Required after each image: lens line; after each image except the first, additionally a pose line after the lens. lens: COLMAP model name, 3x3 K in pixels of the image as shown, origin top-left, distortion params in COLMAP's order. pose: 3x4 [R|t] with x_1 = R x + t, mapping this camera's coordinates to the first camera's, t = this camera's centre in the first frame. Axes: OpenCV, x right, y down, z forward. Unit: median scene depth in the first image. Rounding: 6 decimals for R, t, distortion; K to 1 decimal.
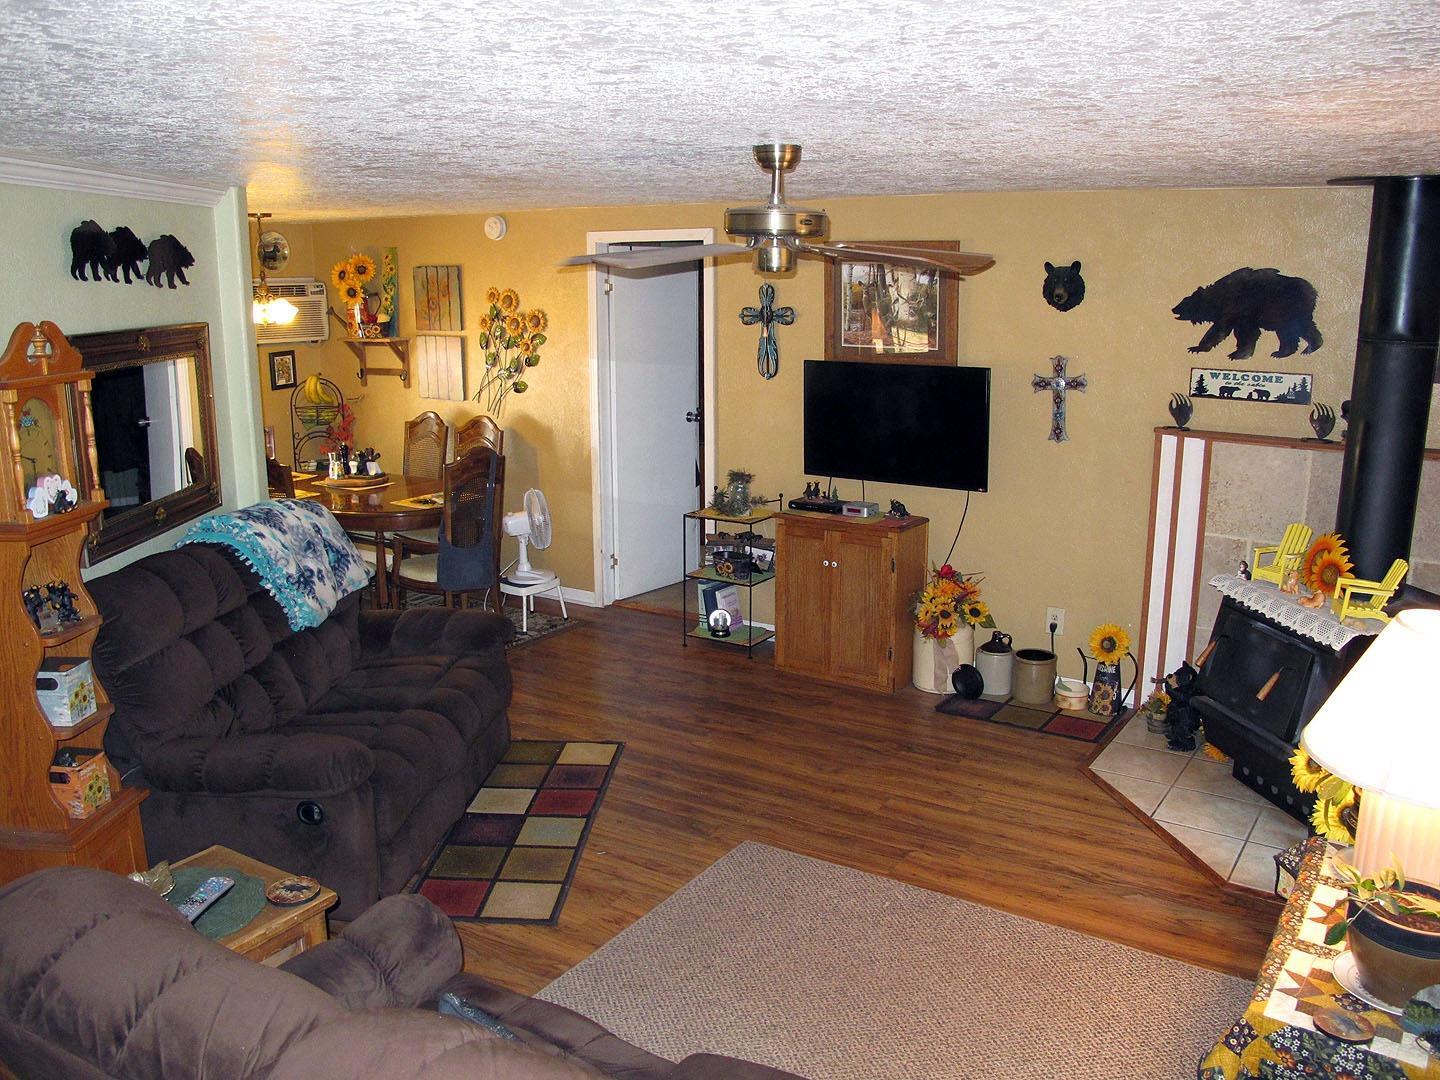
lens RADIAL K [[1209.8, 0, 722.9], [0, 1209.8, 540.9], [0, 0, 1]] dist [-0.132186, 0.055653]
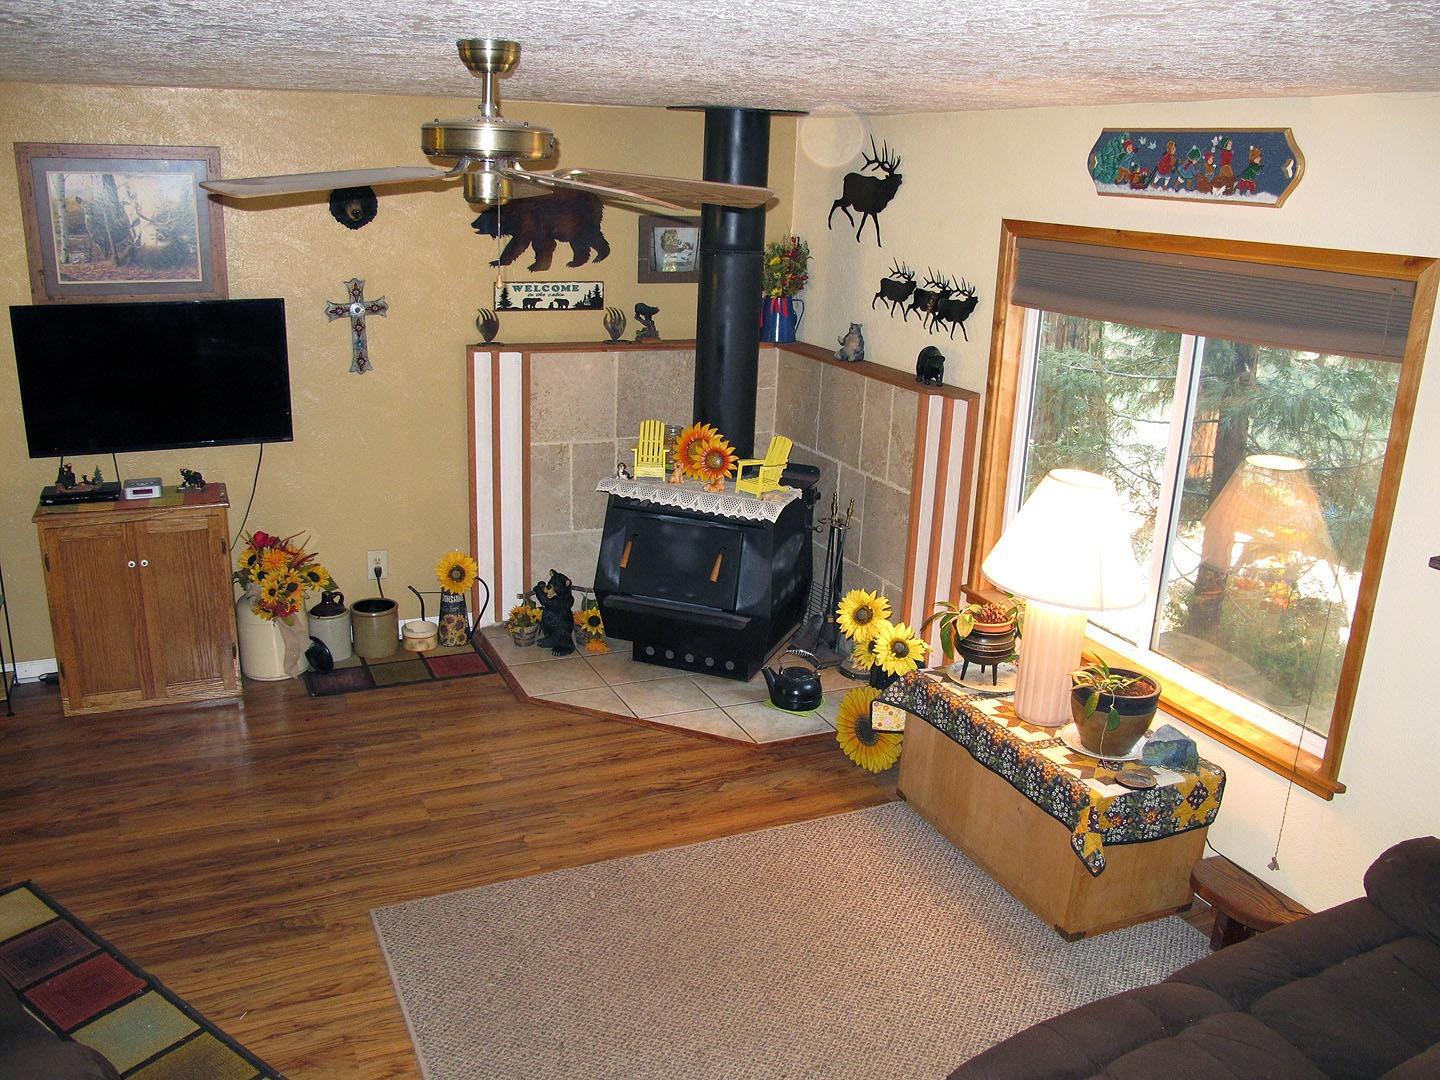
lens RADIAL K [[1209.8, 0, 723.1], [0, 1209.8, 540.4], [0, 0, 1]] dist [-0.132186, 0.055653]
pose [[0.525998, -0.225587, 0.820022, -0.380908], [0.149171, 0.973705, 0.172180, -0.080279], [-0.837301, 0.031757, 0.545818, 0.299927]]
